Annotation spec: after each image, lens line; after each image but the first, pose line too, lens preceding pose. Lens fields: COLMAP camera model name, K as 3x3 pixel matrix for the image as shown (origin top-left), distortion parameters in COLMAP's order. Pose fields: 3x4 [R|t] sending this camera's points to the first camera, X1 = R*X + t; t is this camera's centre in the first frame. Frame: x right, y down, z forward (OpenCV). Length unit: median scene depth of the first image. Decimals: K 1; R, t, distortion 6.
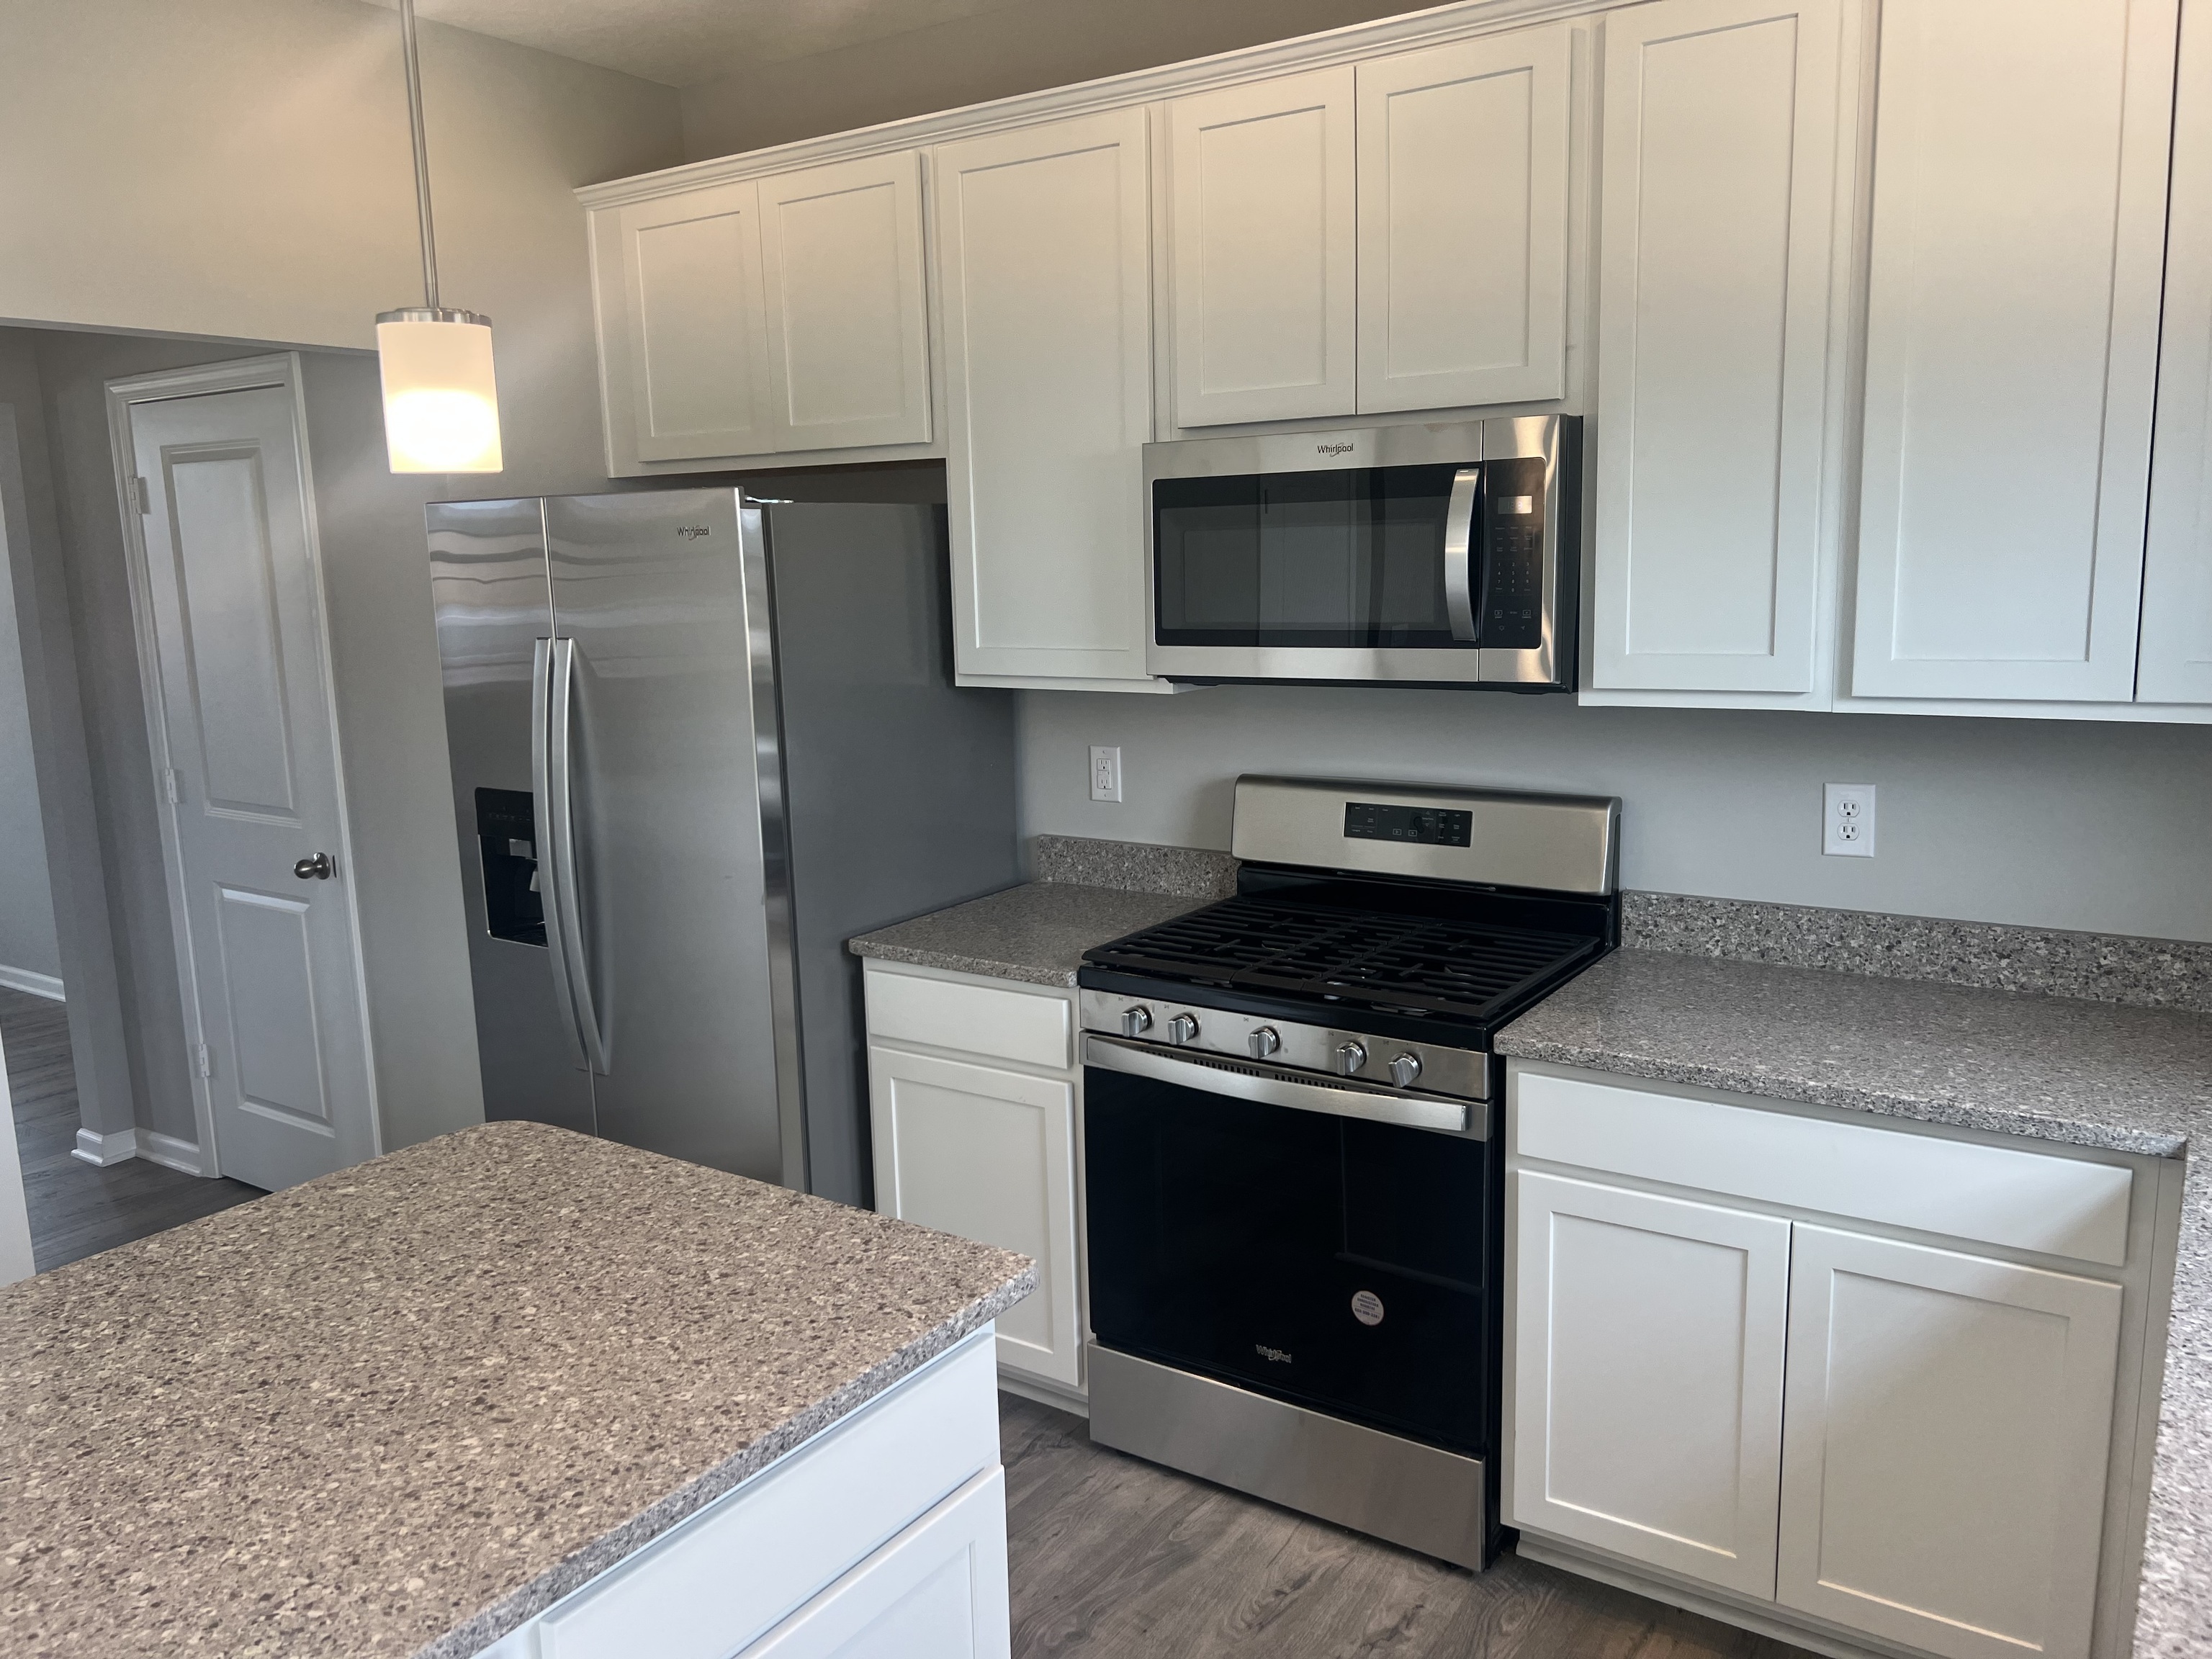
lens RADIAL K [[1682.2, 0, 1130.2], [0, 1682.2, 821.5], [0, 0, 1]] dist [0.046064, -0.006933]
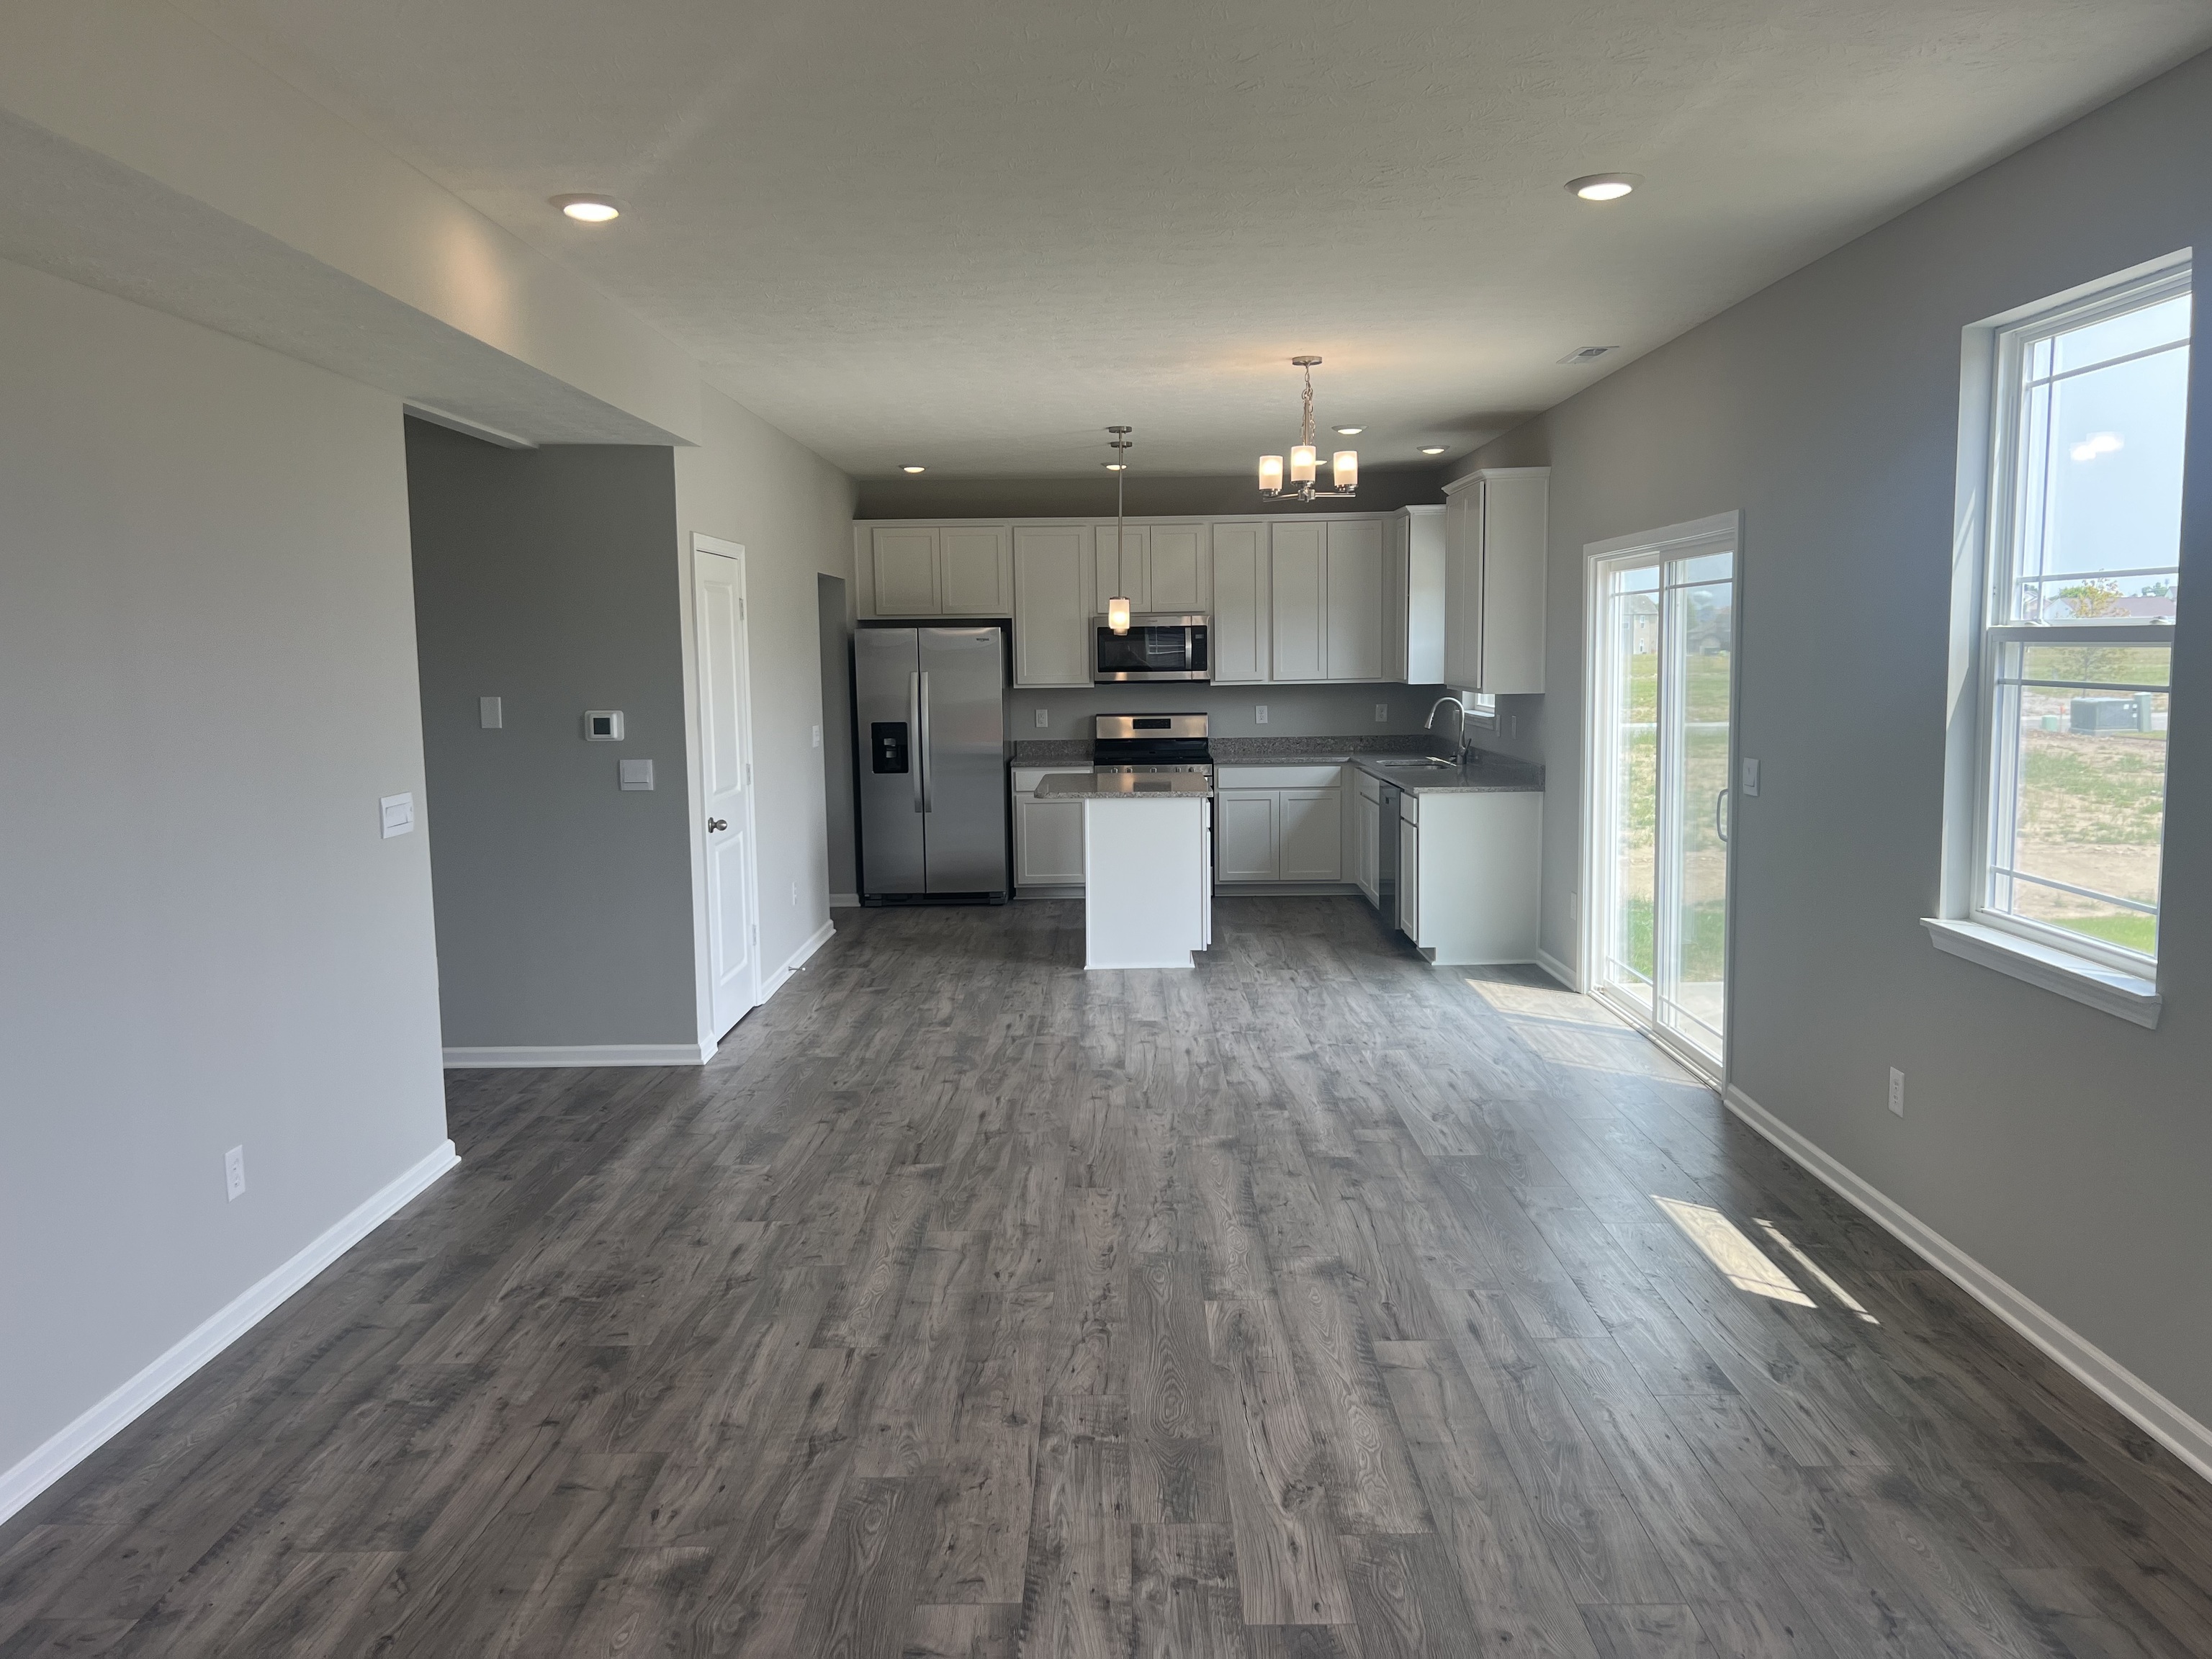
lens RADIAL K [[1682.2, 0, 1130.2], [0, 1682.2, 821.5], [0, 0, 1]] dist [0.046064, -0.006933]
pose [[0.830313, -0.042514, 0.555673, -2.310616], [0.084860, 0.995104, -0.050668, 0.476697], [-0.550798, 0.089225, 0.829856, -2.379434]]
